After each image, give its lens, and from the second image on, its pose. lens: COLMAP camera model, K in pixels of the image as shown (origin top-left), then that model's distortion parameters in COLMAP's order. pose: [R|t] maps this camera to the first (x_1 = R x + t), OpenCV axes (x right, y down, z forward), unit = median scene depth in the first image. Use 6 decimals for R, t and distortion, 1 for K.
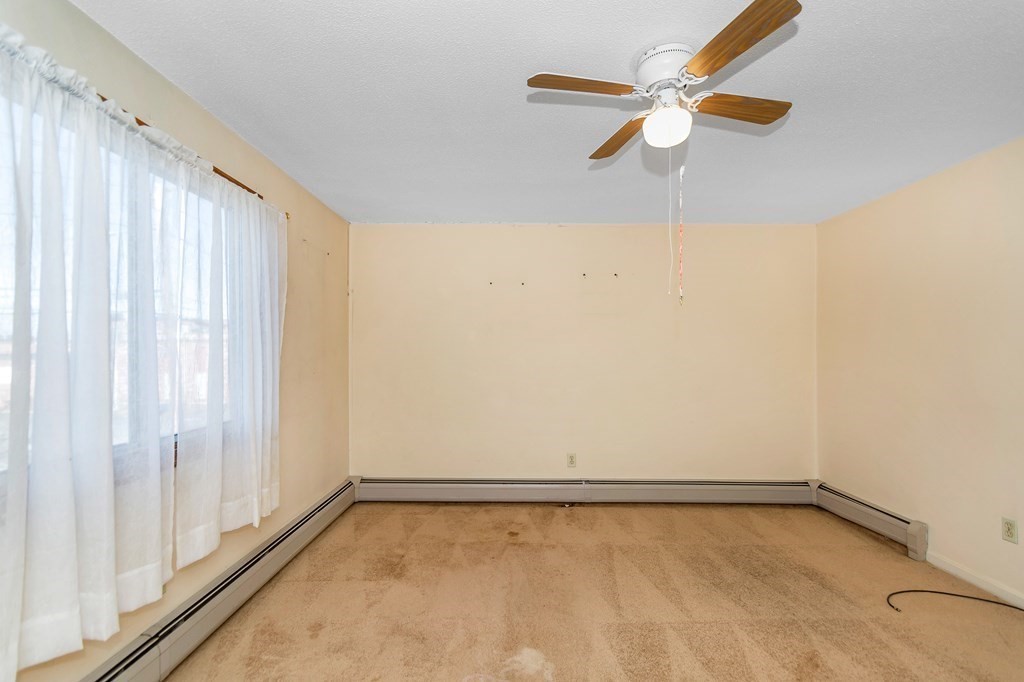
lens RADIAL K [[487.7, 0, 512.7], [0, 487.7, 347.5], [0, 0, 1]] dist [0.007338, -0.001533]
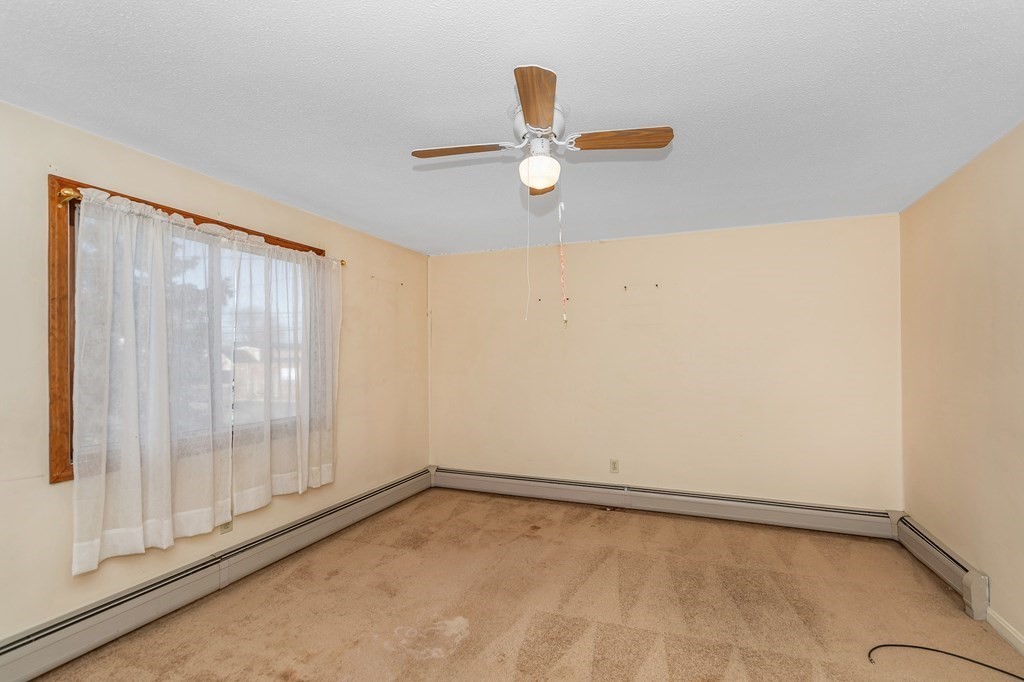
lens RADIAL K [[472.0, 0, 511.4], [0, 472.0, 349.4], [0, 0, 1]] dist [0.014678, -0.006275]
pose [[0.932537, -0.011872, -0.360880, 0.371222], [0.011330, 0.999929, -0.003616, -0.021671], [0.360897, -0.000717, 0.932605, -0.023420]]
